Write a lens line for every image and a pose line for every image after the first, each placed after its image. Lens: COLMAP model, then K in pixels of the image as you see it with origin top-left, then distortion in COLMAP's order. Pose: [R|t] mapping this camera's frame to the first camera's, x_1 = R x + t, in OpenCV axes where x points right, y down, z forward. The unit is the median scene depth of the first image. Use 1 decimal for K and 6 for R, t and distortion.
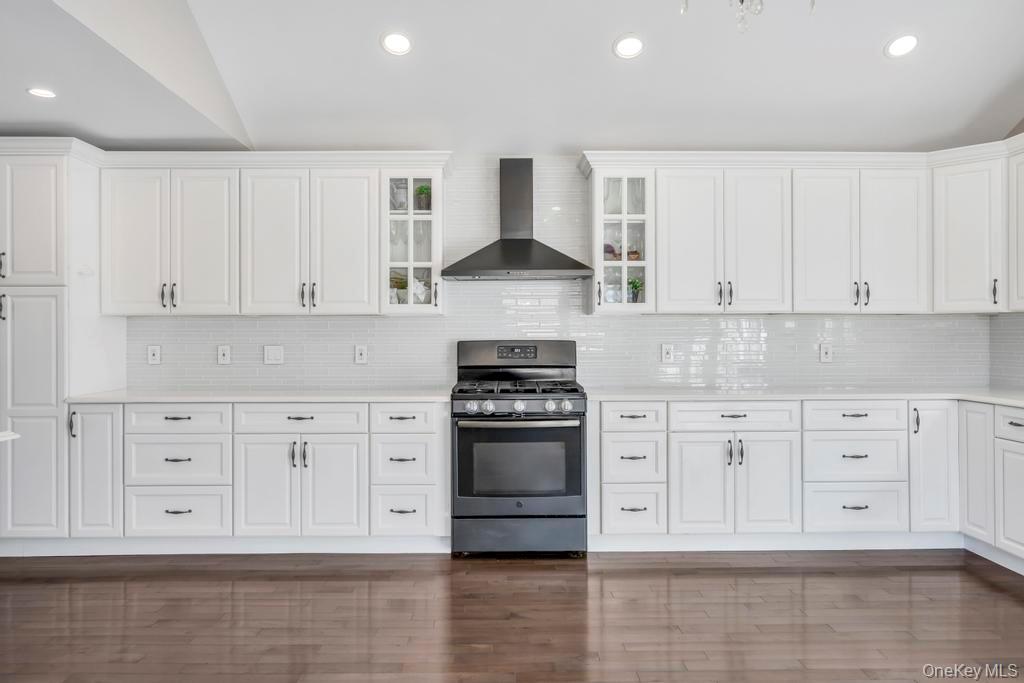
lens RADIAL K [[695.0, 0, 514.4], [0, 695.0, 329.2], [0, 0, 1]] dist [0.004095, 0.000686]
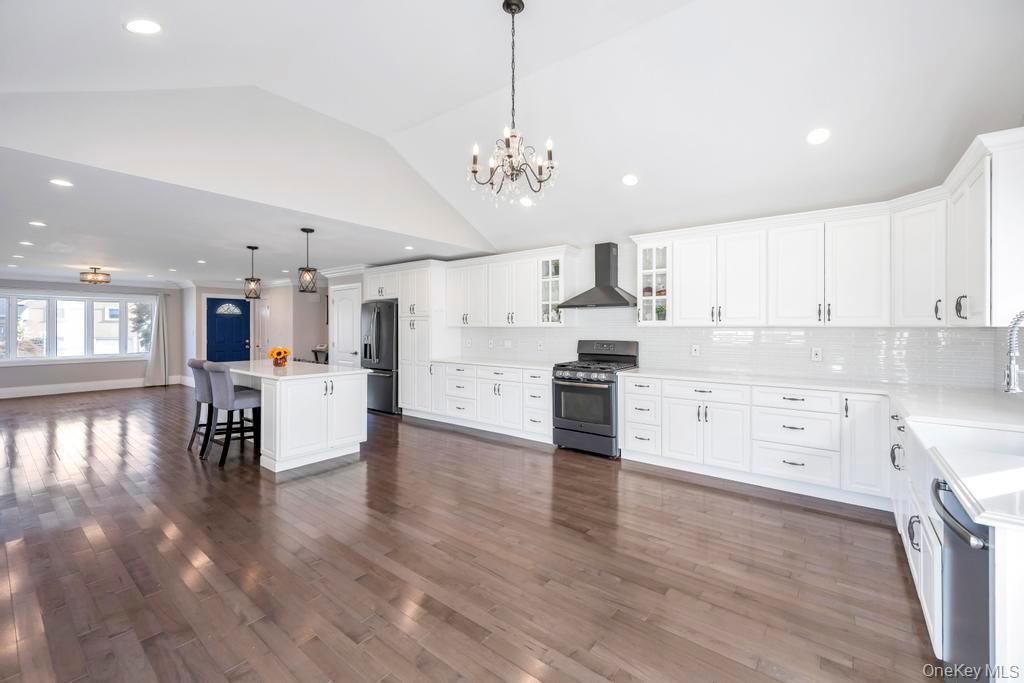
lens RADIAL K [[413.1, 0, 524.3], [0, 413.1, 334.7], [0, 0, 1]] dist [-0.008436, 0.000282]
pose [[0.790507, 0.013197, -0.612311, 0.538656], [-0.011959, 0.999910, 0.006111, -0.005492], [0.612336, 0.002492, 0.790594, -0.006186]]
